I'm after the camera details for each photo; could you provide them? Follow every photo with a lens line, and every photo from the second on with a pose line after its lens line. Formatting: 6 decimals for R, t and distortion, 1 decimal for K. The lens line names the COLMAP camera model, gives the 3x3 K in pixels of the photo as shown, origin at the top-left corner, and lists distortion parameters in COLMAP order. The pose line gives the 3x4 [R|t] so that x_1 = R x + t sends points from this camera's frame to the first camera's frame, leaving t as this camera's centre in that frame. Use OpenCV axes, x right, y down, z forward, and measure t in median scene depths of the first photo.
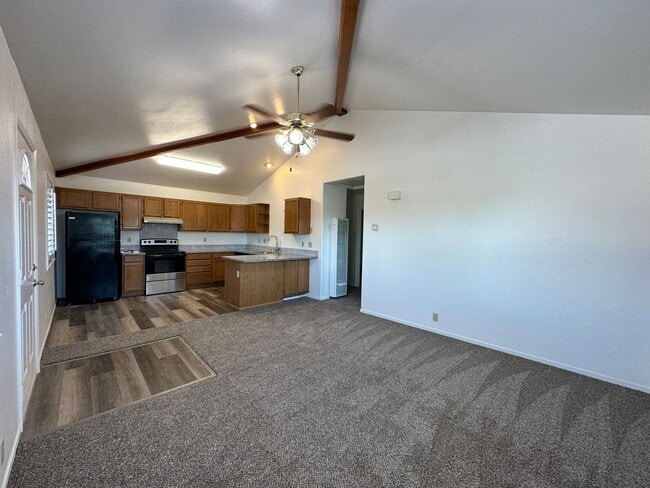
lens RADIAL K [[259.2, 0, 322.5], [0, 259.2, 243.6], [0, 0, 1]] dist [-0.003191, 0.000769]
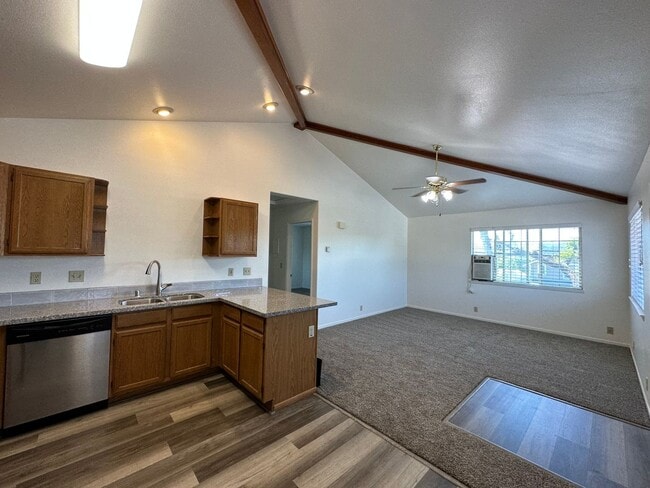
lens RADIAL K [[259.2, 0, 324.4], [0, 259.2, 244.0], [0, 0, 1]] dist [-0.003191, 0.000769]
pose [[0.010747, 0.009956, 0.999893, -0.734249], [0.014730, 0.999840, -0.010114, -0.058166], [-0.999834, 0.014837, 0.010599, 0.772661]]
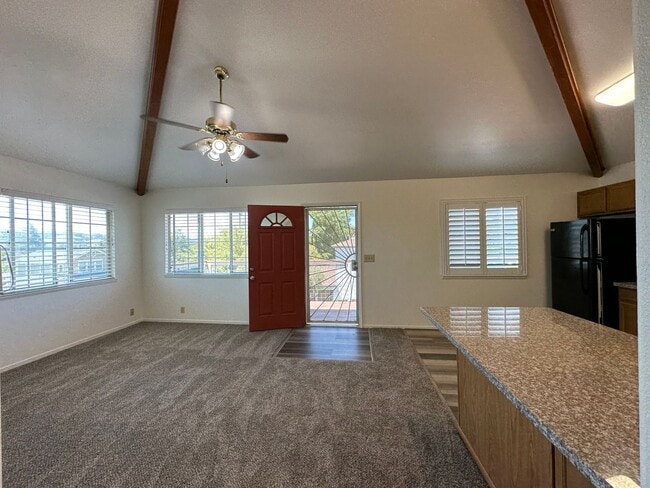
lens RADIAL K [[259.2, 0, 324.5], [0, 259.2, 242.6], [0, 0, 1]] dist [-0.003191, 0.000769]
pose [[-0.770155, -0.015501, -0.637668, 0.095936], [-0.025129, 0.999666, 0.006050, -0.035767], [0.637361, 0.020683, -0.770288, 0.940677]]
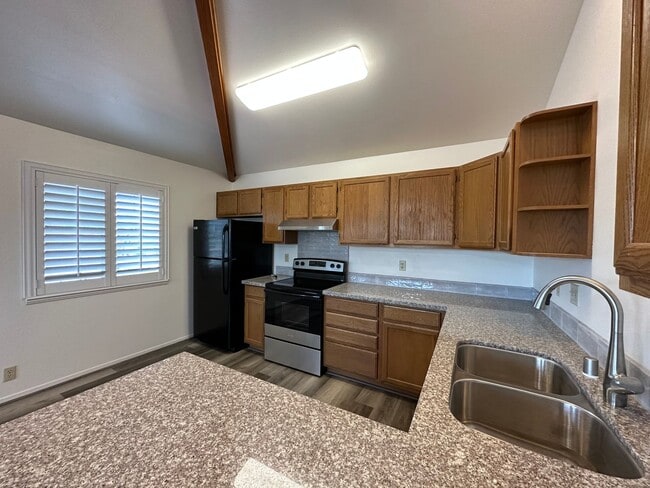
lens RADIAL K [[259.2, 0, 324.6], [0, 259.2, 244.7], [0, 0, 1]] dist [-0.003191, 0.000769]
pose [[0.298092, 0.006122, -0.954517, -0.103915], [-0.042678, 0.999065, -0.006921, -0.048615], [0.953583, 0.042800, 0.298075, 0.912100]]
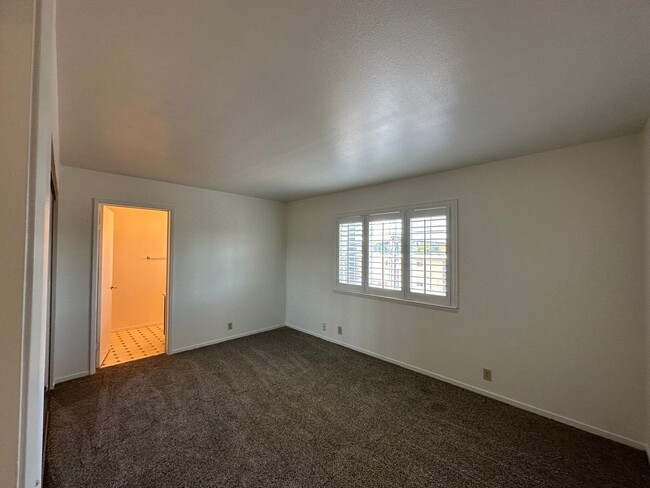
lens RADIAL K [[259.2, 0, 297.3], [0, 259.2, 248.2], [0, 0, 1]] dist [-0.003191, 0.000769]
pose [[-0.998989, -0.037343, 0.025014, -0.471214], [-0.036776, 0.999064, 0.022765, -0.075494], [-0.025841, 0.021822, -0.999428, 1.269151]]
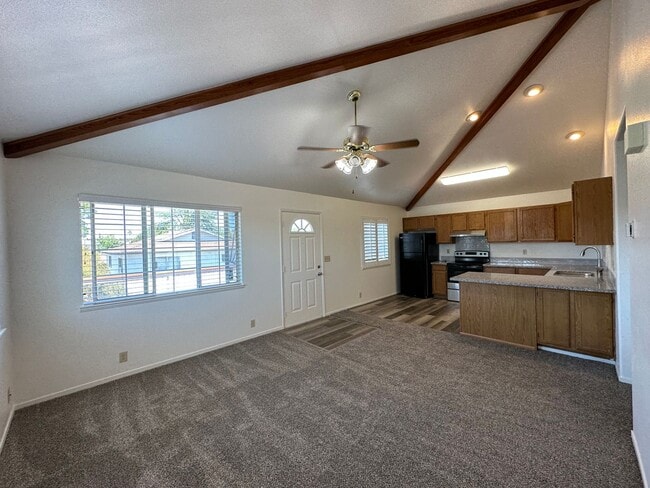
lens RADIAL K [[259.2, 0, 324.2], [0, 259.2, 244.2], [0, 0, 1]] dist [-0.003191, 0.000769]
pose [[0.022027, -0.015875, -0.999631, 0.445648], [-0.006843, 0.999848, -0.016030, -0.026185], [0.999734, 0.007193, 0.021915, 0.408445]]
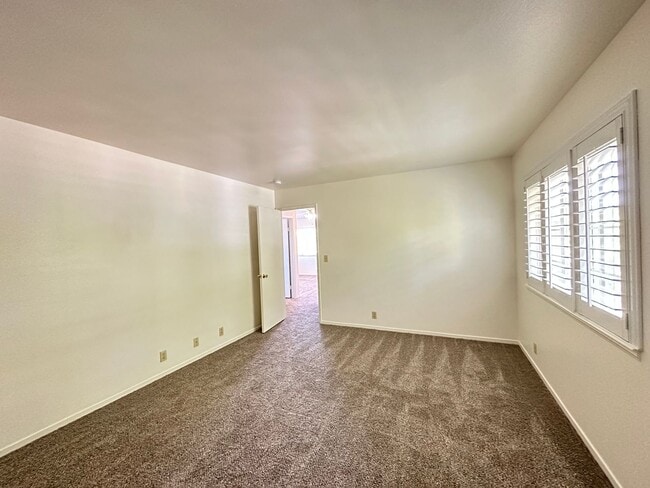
lens RADIAL K [[259.2, 0, 324.9], [0, 259.2, 243.4], [0, 0, 1]] dist [-0.003191, 0.000769]
pose [[-0.373920, -0.019312, 0.927260, -0.880998], [0.058641, 0.997290, 0.044417, -0.072340], [-0.925605, 0.070984, -0.371775, 1.071071]]
